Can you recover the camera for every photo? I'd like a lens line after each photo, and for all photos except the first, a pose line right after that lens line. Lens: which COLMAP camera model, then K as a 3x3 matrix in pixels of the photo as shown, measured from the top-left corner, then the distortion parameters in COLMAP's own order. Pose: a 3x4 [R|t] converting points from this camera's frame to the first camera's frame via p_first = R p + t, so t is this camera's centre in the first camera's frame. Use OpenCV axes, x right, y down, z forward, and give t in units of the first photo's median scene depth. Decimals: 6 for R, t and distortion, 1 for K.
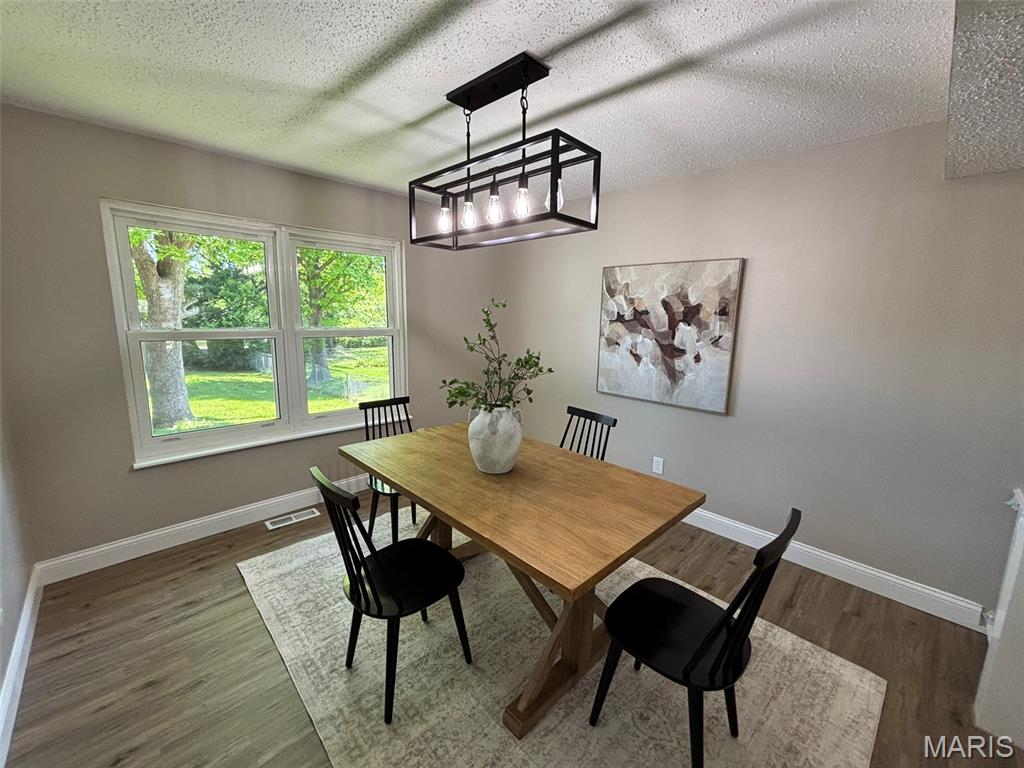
lens RADIAL K [[412.9, 0, 512.9], [0, 412.9, 381.5], [0, 0, 1]] dist [-0.001216, -0.000264]
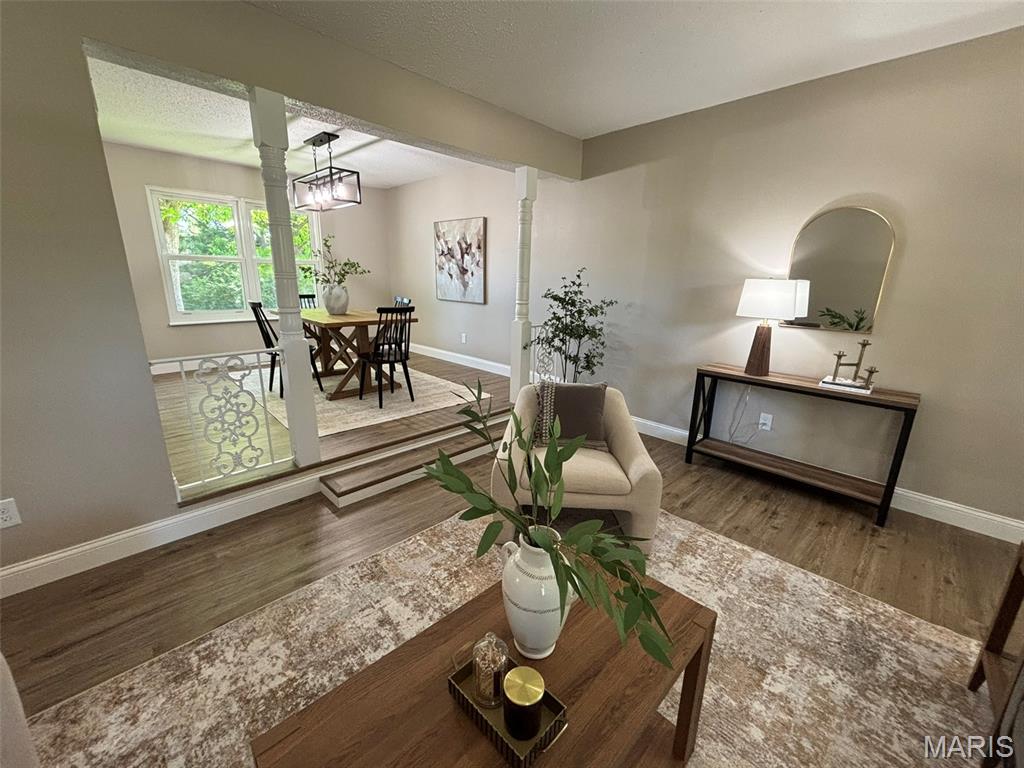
lens RADIAL K [[412.9, 0, 511.2], [0, 412.9, 383.5], [0, 0, 1]] dist [-0.001216, -0.000264]
pose [[0.999981, 0.004004, 0.004790, 0.594298], [-0.004419, 0.995925, 0.090076, 0.254992], [-0.004410, -0.090095, 0.995923, -0.840110]]
